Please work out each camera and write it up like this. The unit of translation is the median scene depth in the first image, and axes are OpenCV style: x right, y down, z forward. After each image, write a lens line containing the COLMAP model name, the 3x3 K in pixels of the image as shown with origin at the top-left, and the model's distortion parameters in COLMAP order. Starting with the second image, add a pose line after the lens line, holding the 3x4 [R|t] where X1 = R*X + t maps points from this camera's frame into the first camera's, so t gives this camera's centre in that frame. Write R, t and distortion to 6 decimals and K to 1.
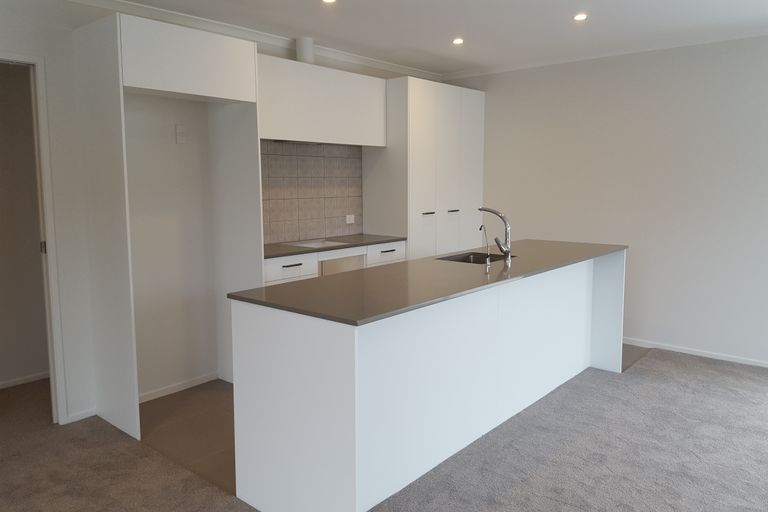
lens RADIAL K [[589.4, 0, 395.6], [0, 589.4, 239.9], [0, 0, 1]] dist [0.230433, -0.331661]
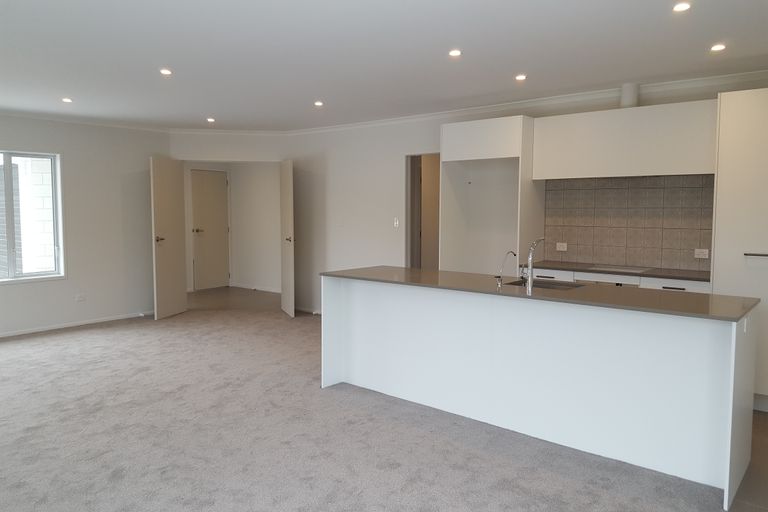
lens RADIAL K [[589.9, 0, 380.6], [0, 589.9, 255.2], [0, 0, 1]] dist [0.222153, -0.322577]
pose [[-0.008342, 0.084831, -0.996360, 1.006159], [-0.108839, 0.990398, 0.085234, -0.068667], [0.994024, 0.109154, 0.000971, 0.584008]]
